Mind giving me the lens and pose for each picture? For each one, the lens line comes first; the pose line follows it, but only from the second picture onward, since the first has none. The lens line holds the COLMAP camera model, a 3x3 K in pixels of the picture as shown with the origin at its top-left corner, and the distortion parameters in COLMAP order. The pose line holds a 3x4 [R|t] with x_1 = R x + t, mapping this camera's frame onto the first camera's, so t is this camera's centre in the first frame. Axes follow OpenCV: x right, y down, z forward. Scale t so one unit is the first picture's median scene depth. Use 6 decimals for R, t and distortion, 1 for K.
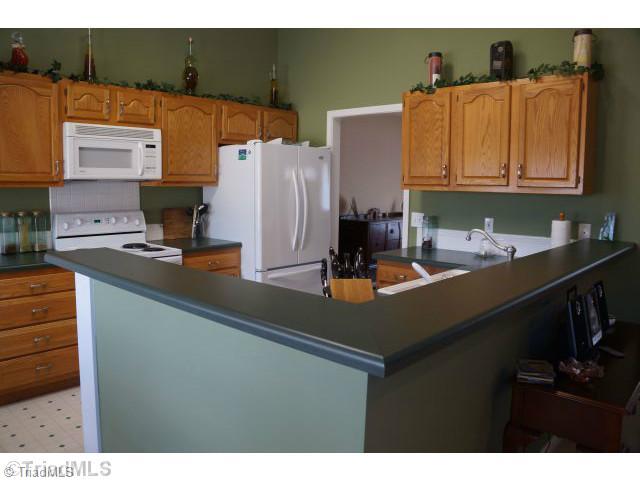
lens RADIAL K [[499.8, 0, 324.4], [0, 499.8, 236.7], [0, 0, 1]] dist [-0.097818, 0.041704]
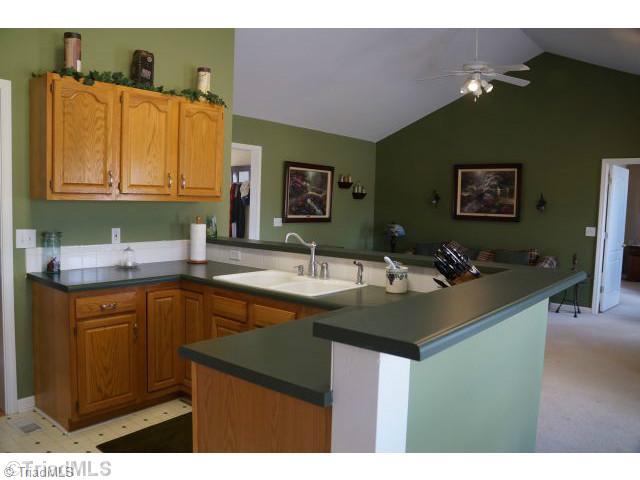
lens RADIAL K [[499.8, 0, 321.0], [0, 499.8, 238.2], [0, 0, 1]] dist [-0.097818, 0.041704]
pose [[-0.030617, -0.095522, 0.994956, -0.633745], [0.082199, 0.991811, 0.097750, -0.079286], [-0.996146, 0.084777, -0.022514, 0.641331]]
